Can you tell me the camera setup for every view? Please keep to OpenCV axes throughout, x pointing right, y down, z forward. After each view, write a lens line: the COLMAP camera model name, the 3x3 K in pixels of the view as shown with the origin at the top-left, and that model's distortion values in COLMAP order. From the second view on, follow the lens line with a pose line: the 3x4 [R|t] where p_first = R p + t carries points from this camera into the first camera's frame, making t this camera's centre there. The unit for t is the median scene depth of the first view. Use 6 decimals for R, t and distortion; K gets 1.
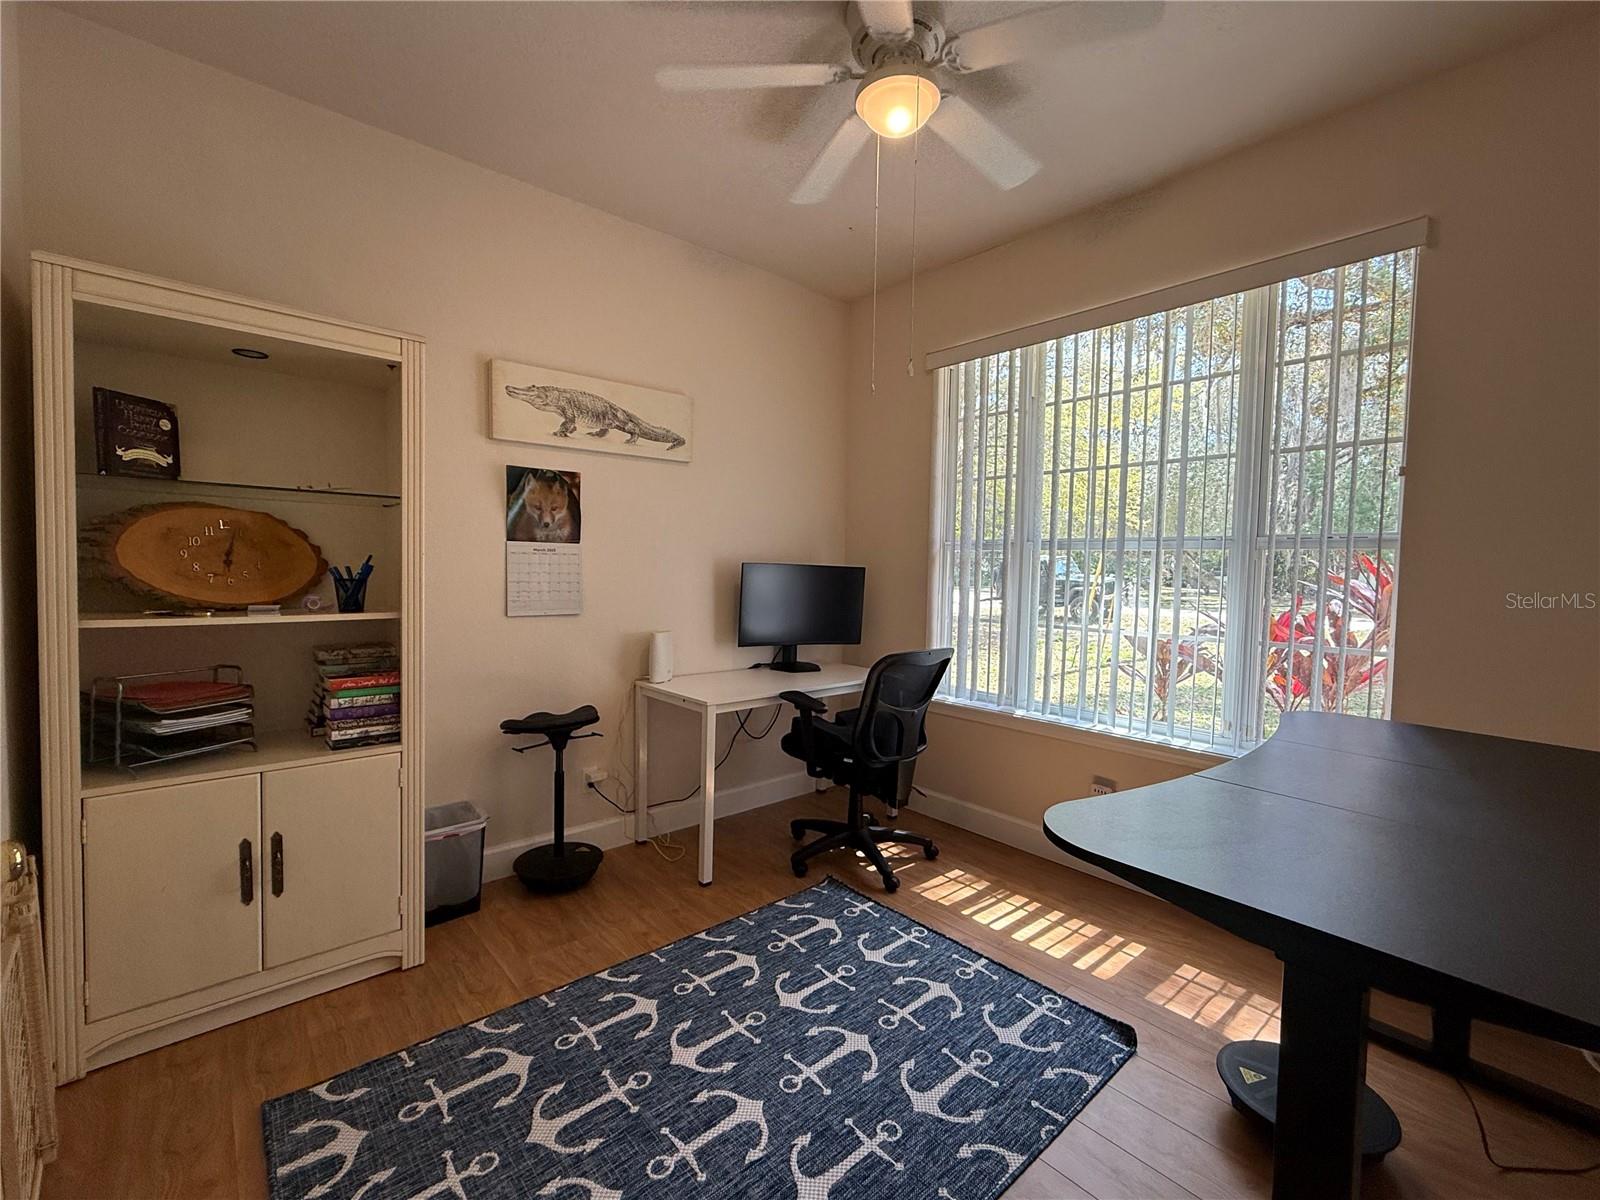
lens RADIAL K [[684.3, 0, 794.3], [0, 684.3, 594.2], [0, 0, 1]] dist [0.001112, 0.000053]
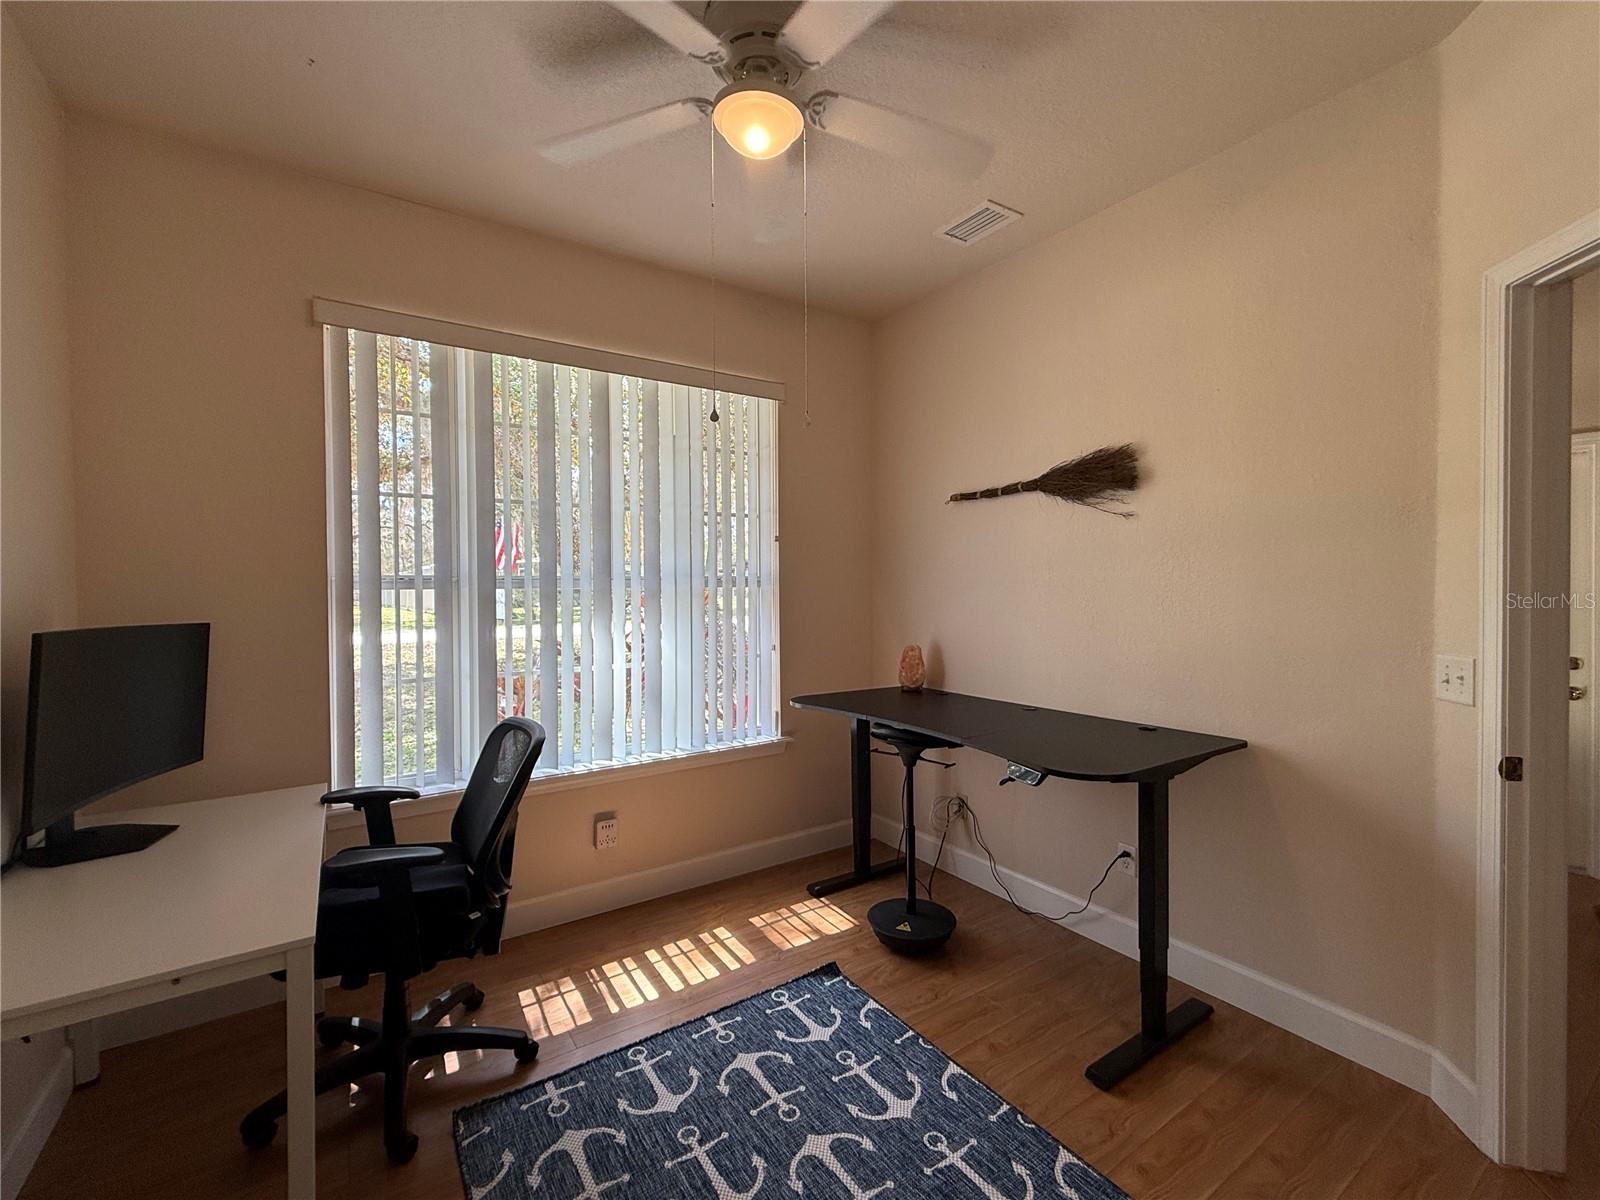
lens RADIAL K [[684.3, 0, 796.8], [0, 684.3, 595.5], [0, 0, 1]] dist [0.001112, 0.000053]
pose [[0.125733, -0.036223, 0.991403, -0.649007], [0.052084, 0.998196, 0.029866, -0.091281], [-0.990696, 0.047881, 0.127393, 0.713432]]
